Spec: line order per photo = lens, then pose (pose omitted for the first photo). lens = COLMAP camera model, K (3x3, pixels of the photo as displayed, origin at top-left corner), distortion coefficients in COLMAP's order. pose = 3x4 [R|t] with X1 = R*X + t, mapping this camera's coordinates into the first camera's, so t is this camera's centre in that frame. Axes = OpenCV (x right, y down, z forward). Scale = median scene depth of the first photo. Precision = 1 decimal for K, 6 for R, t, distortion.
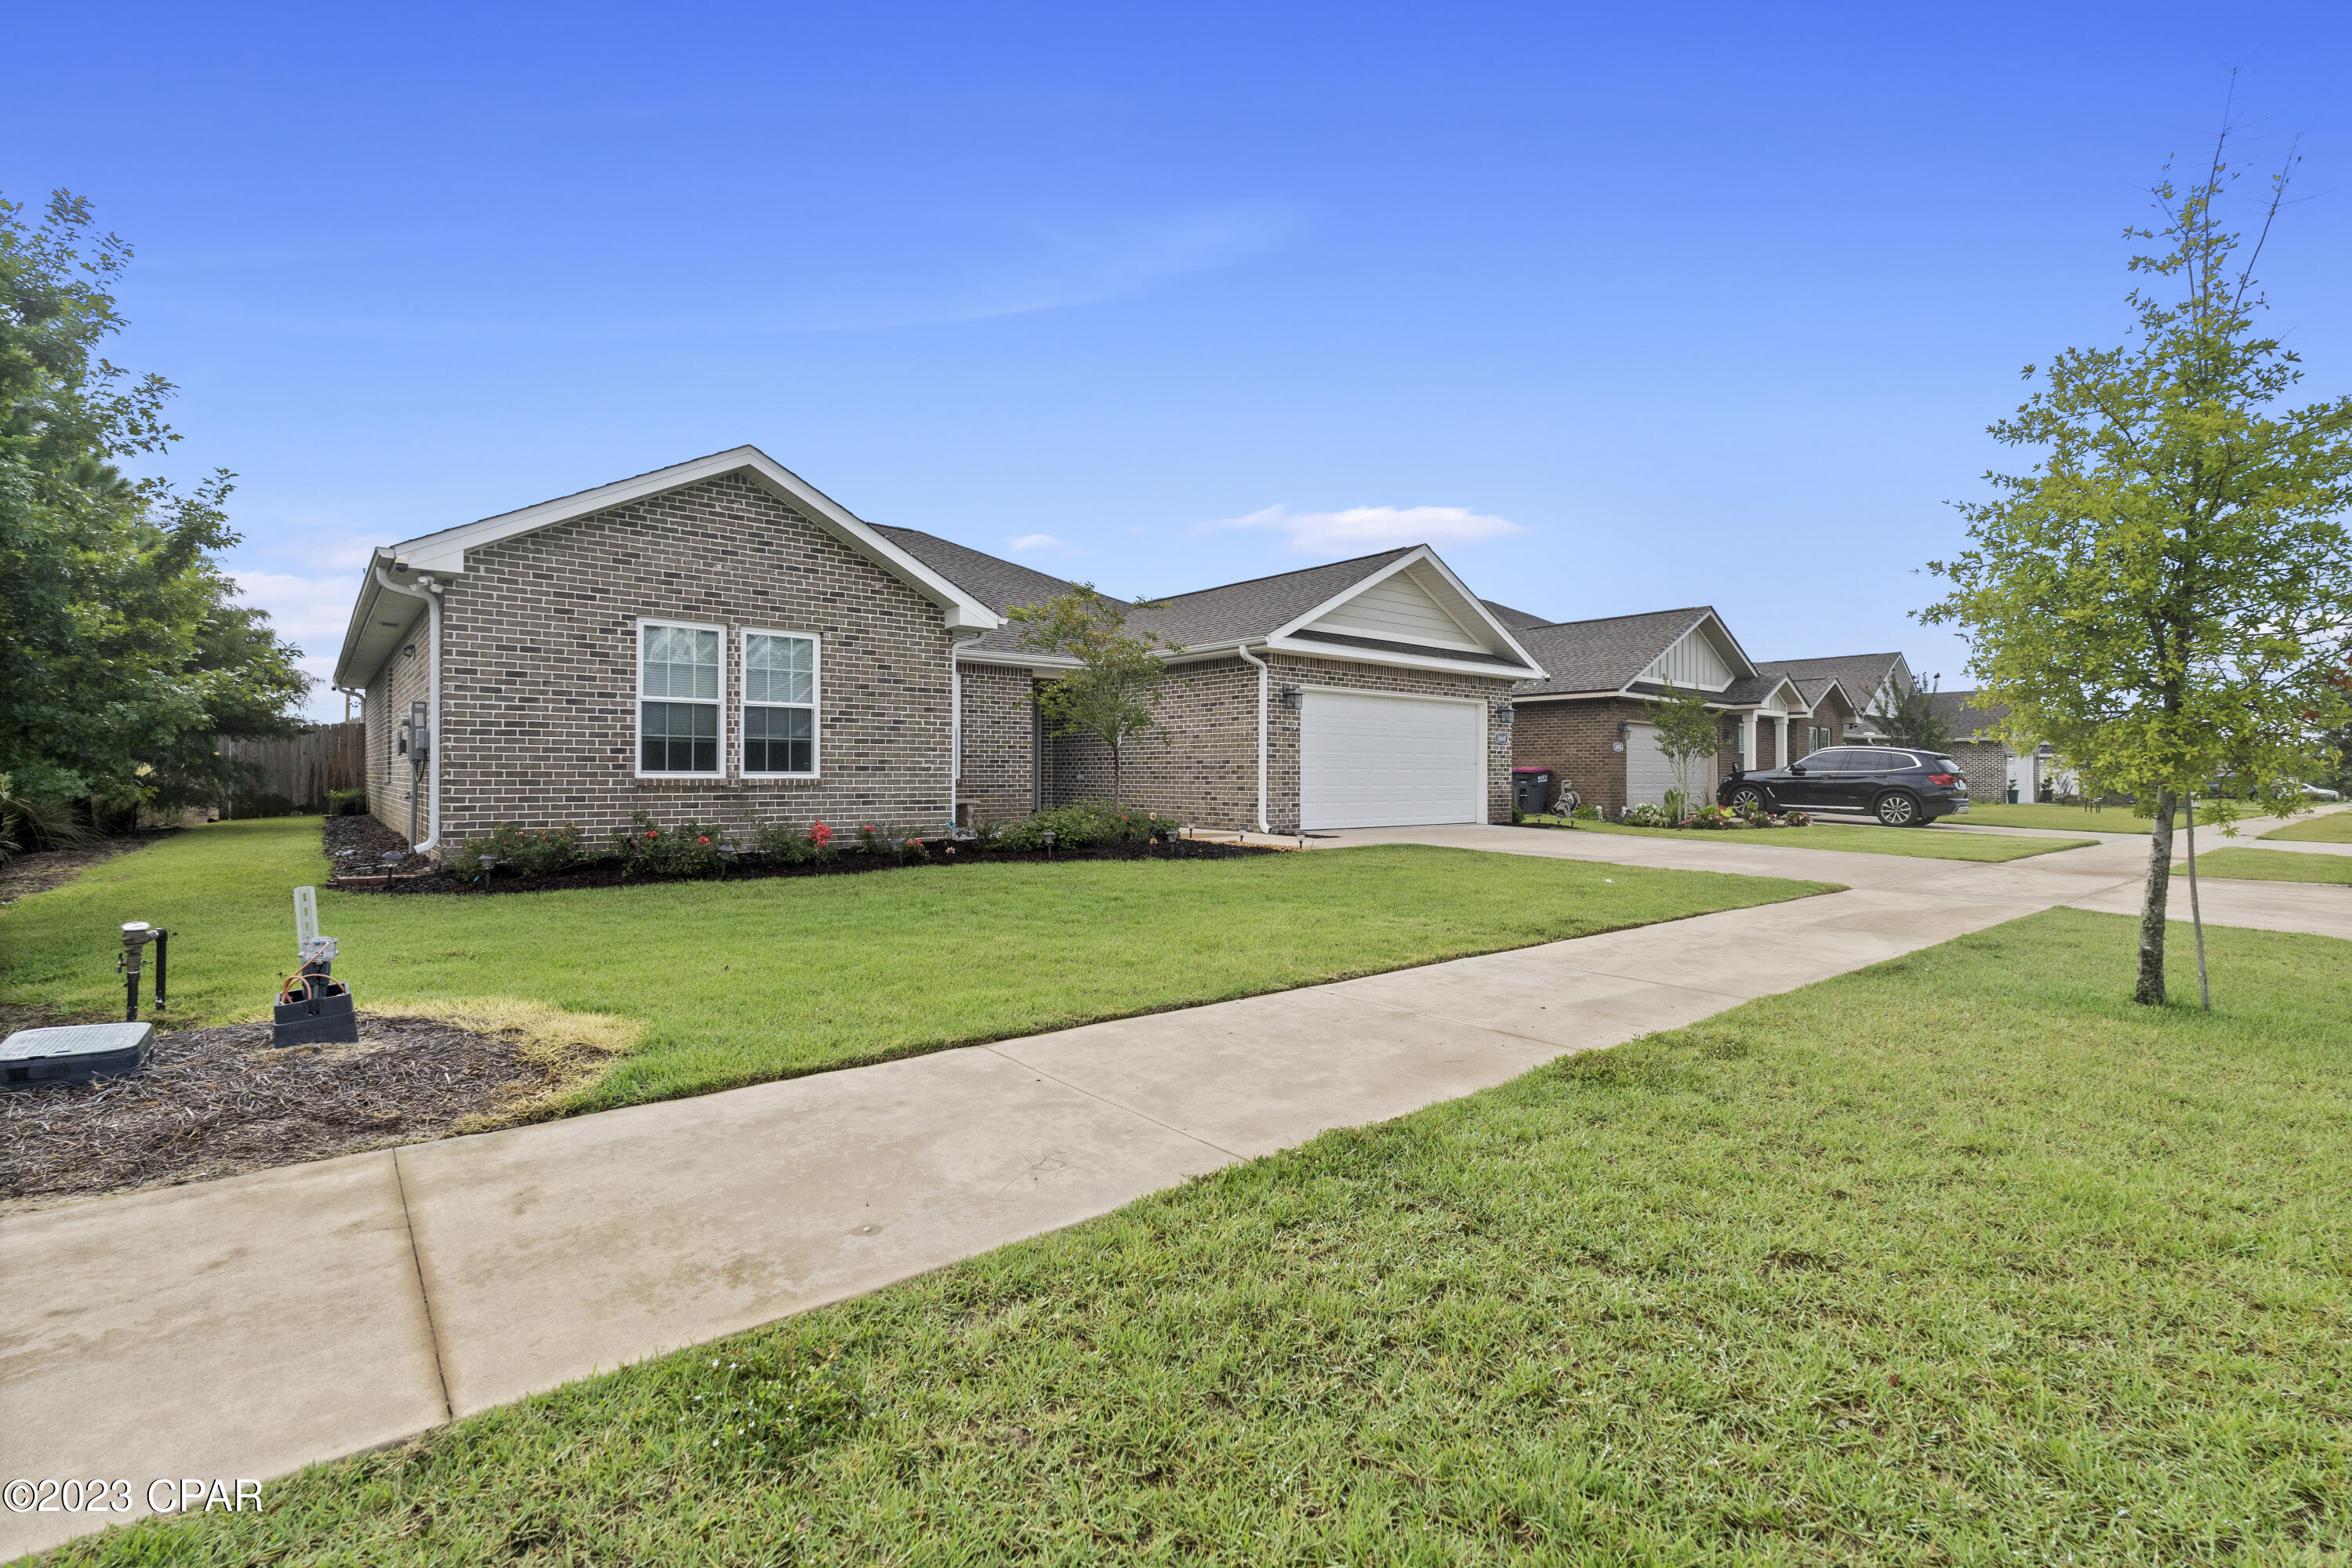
lens RADIAL K [[1053.0, 0, 1171.1], [0, 1053.0, 776.5], [0, 0, 1]] dist [-0.005745, 0.000323]
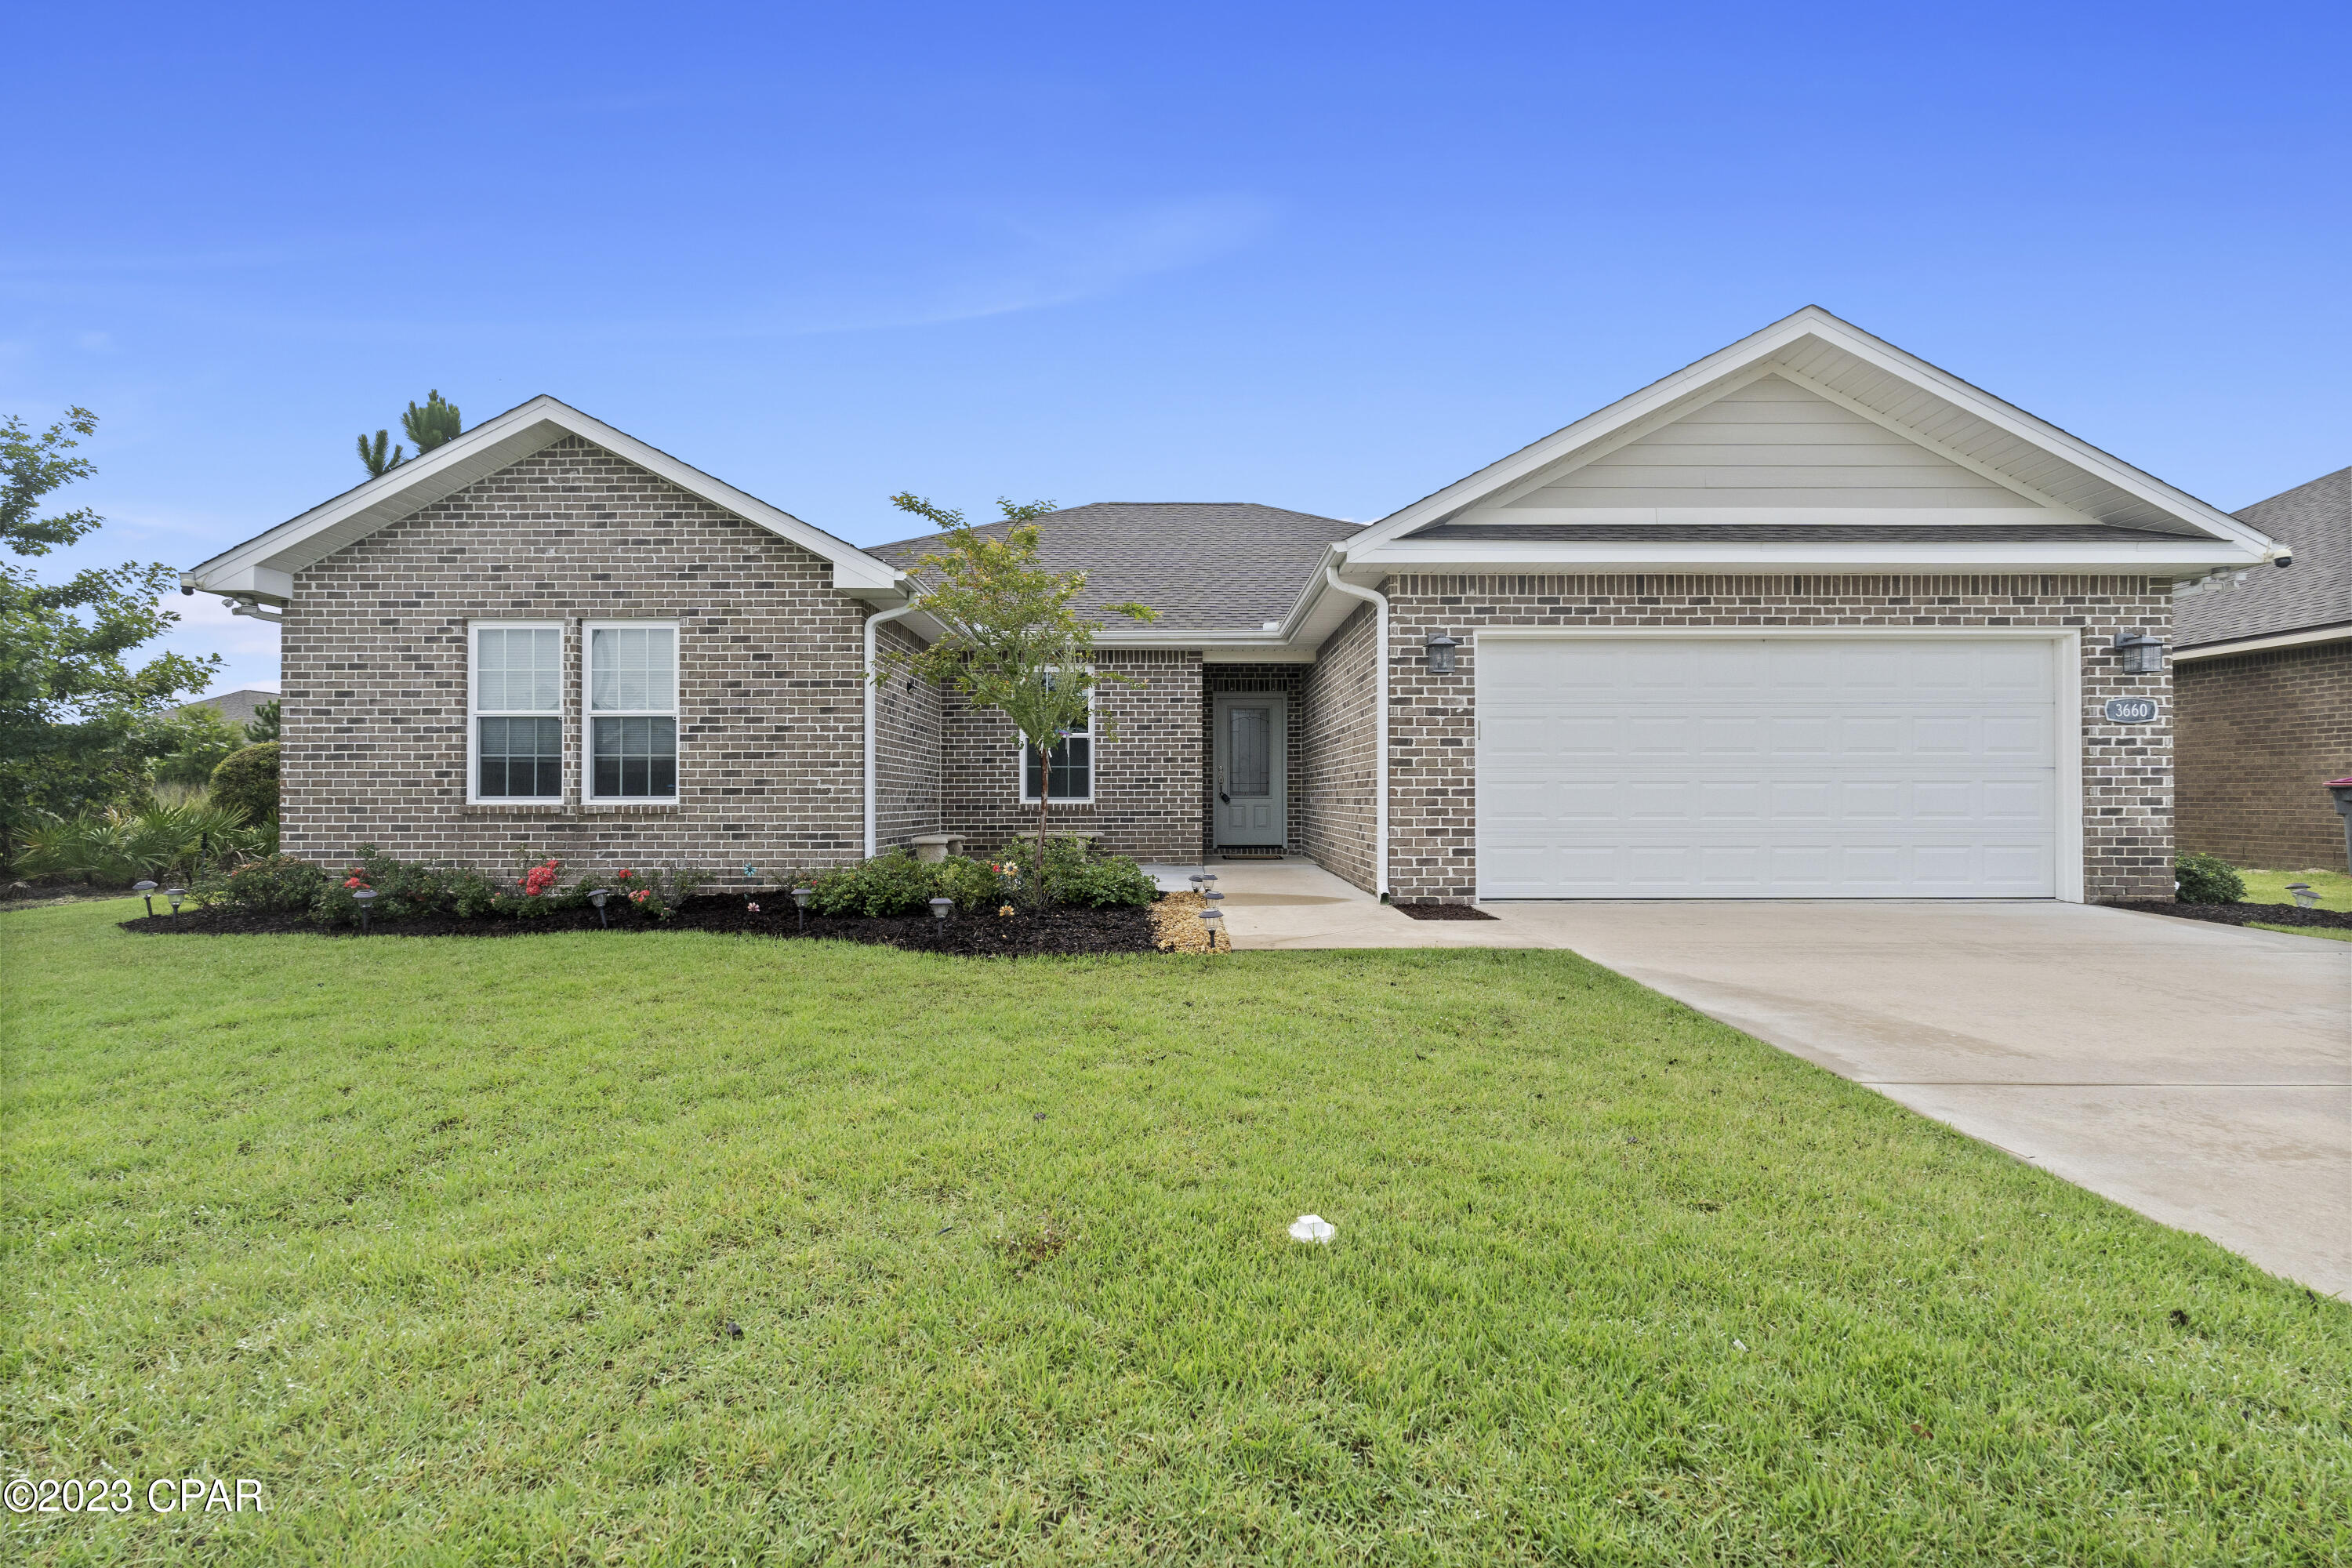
lens RADIAL K [[1053.0, 0, 1174.7], [0, 1053.0, 790.4], [0, 0, 1]] dist [-0.005745, 0.000323]
pose [[0.765964, -0.011188, -0.642786, 0.495308], [0.003227, 0.999903, -0.013558, 0.003077], [0.642875, 0.008311, 0.765926, 0.699212]]
